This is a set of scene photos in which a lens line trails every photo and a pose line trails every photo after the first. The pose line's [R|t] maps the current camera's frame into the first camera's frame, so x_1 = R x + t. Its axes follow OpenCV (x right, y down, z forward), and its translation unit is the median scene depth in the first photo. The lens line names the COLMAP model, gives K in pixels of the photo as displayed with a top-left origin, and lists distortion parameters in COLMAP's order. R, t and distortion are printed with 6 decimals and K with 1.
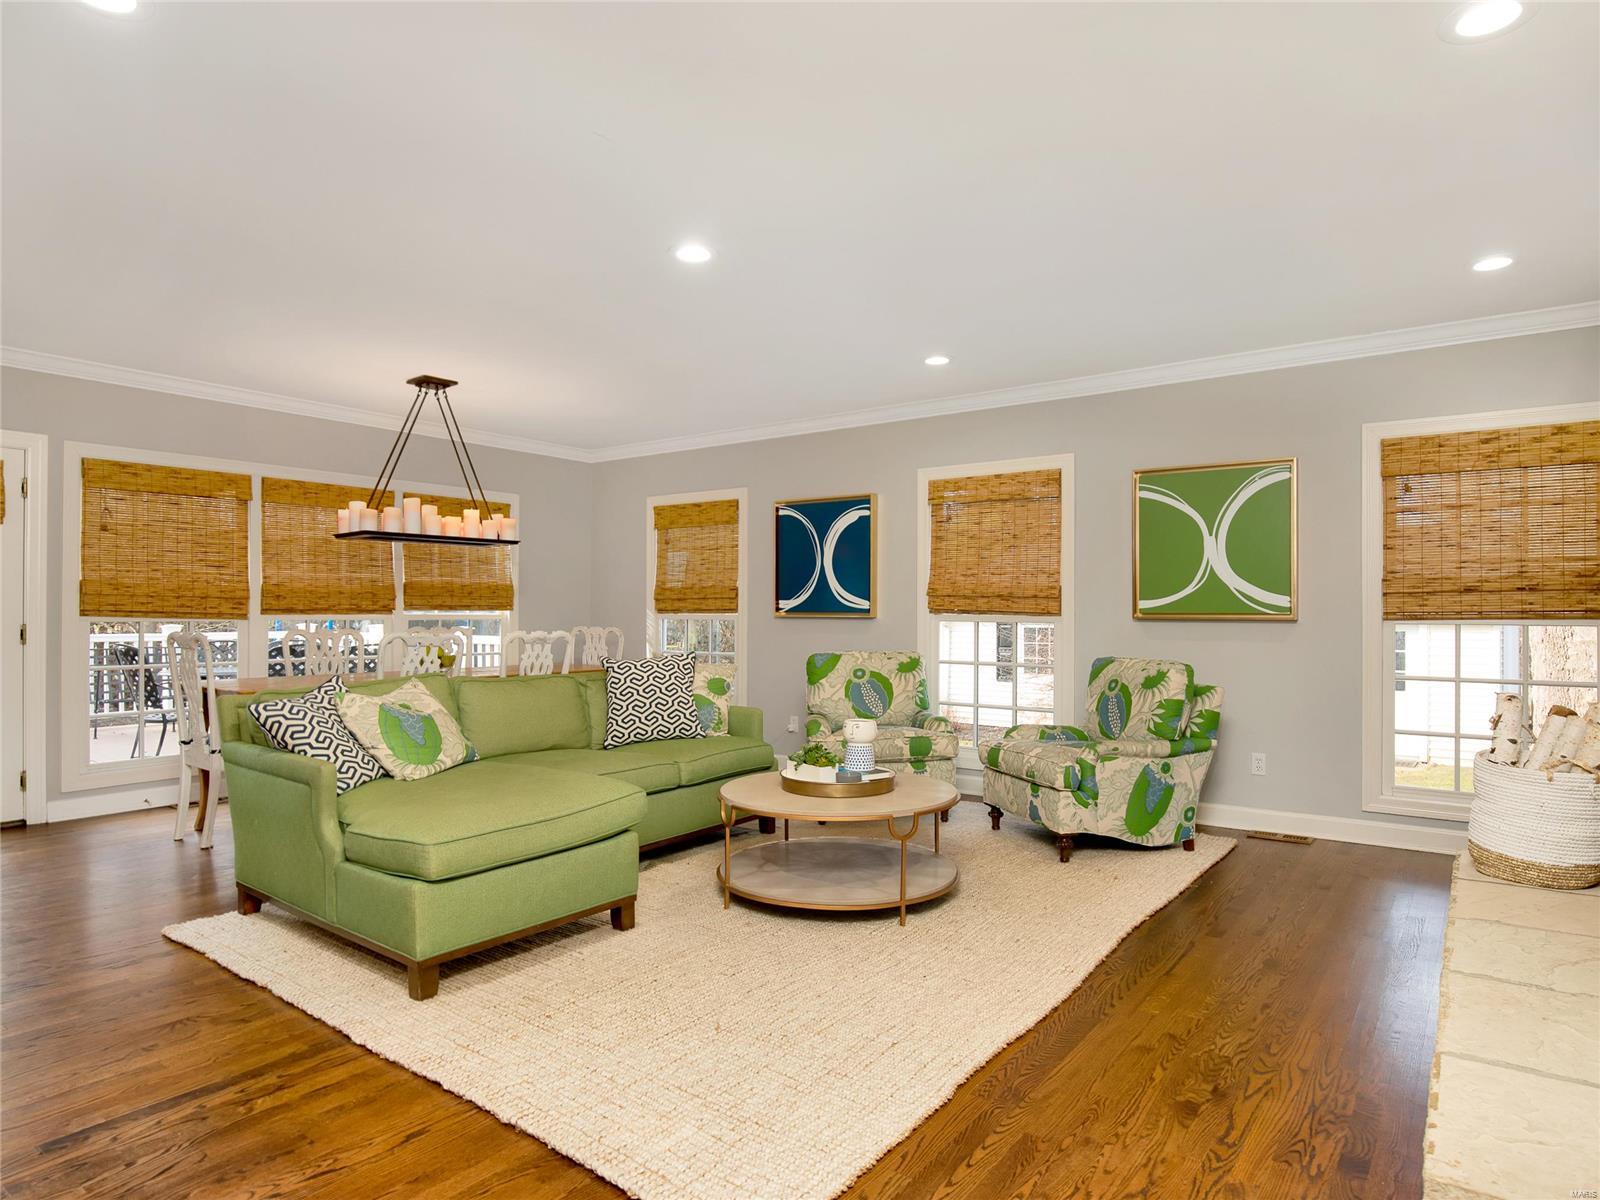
lens RADIAL K [[942.3, 0, 806.5], [0, 942.3, 604.0], [0, 0, 1]] dist [-0.021882, 0.000297]
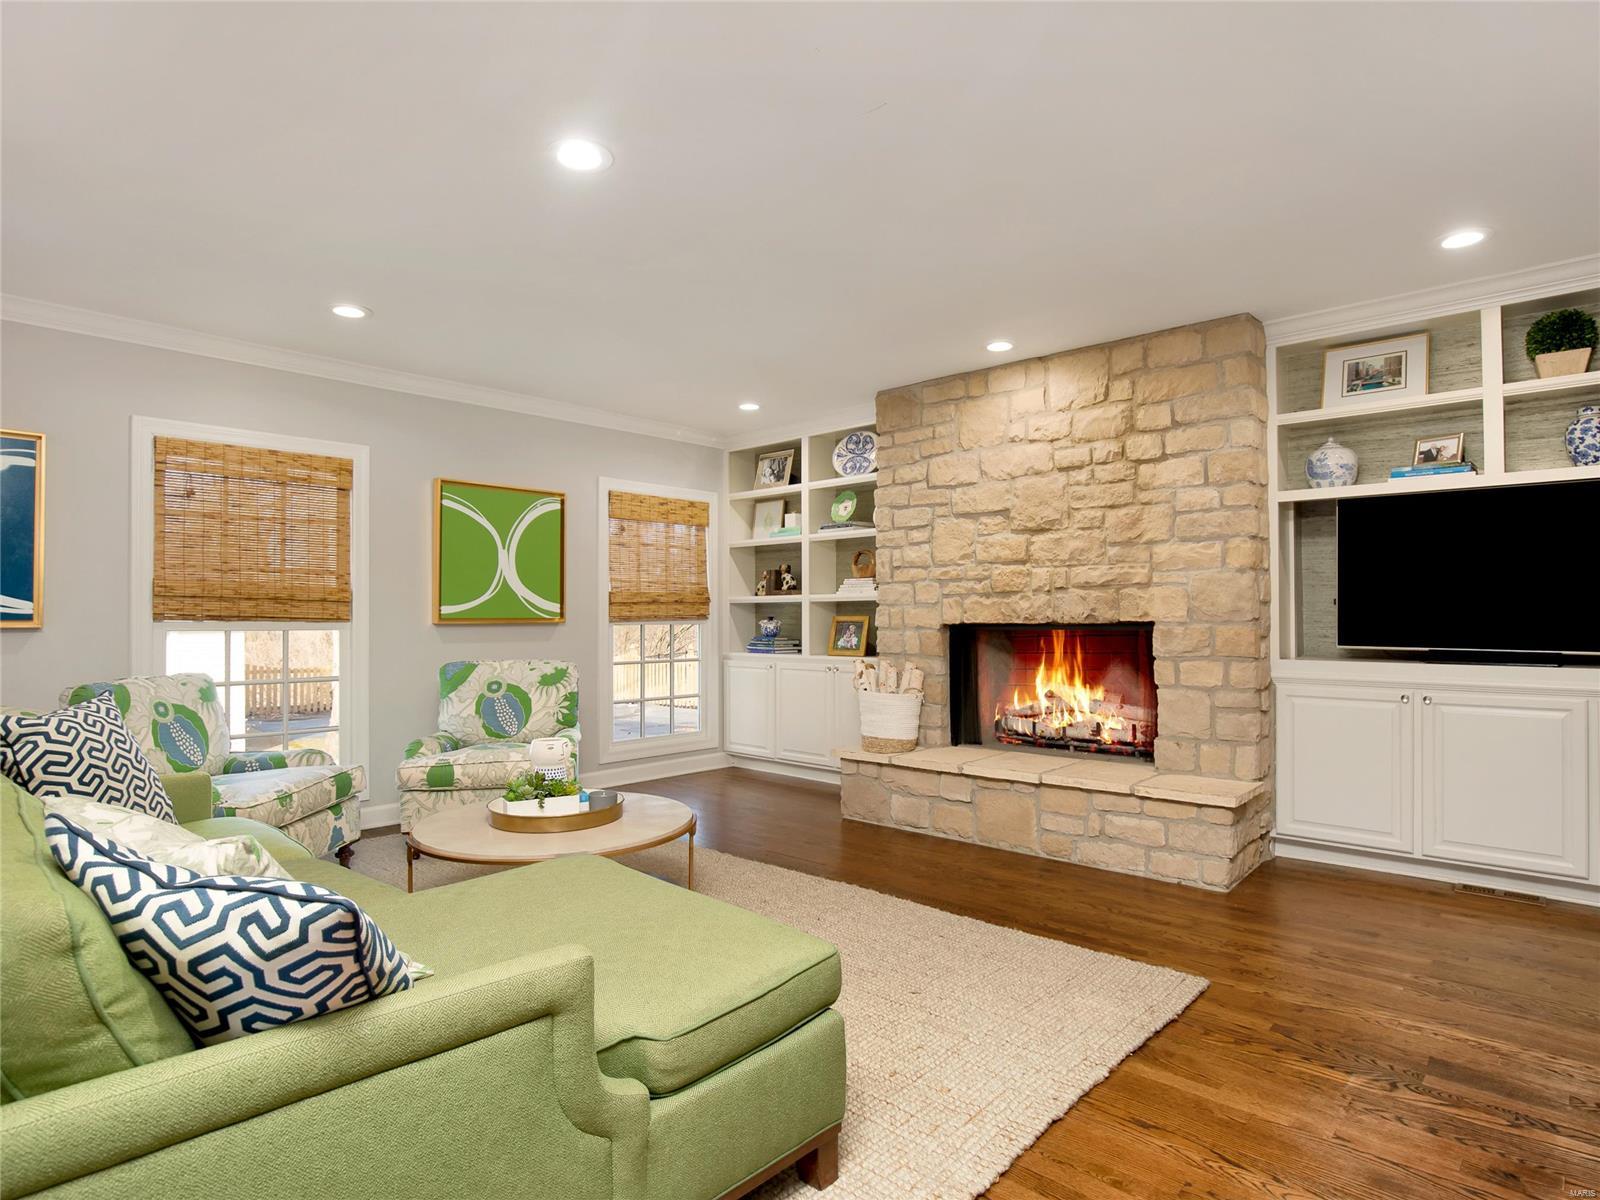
lens RADIAL K [[900.5, 0, 806.9], [0, 900.5, 595.3], [0, 0, 1]] dist [-0.016660, 0.000968]
pose [[0.096895, 0.024136, 0.995002, -0.601896], [-0.000724, 0.999707, -0.024179, 0.008262], [-0.995294, 0.001622, 0.096884, 0.531221]]
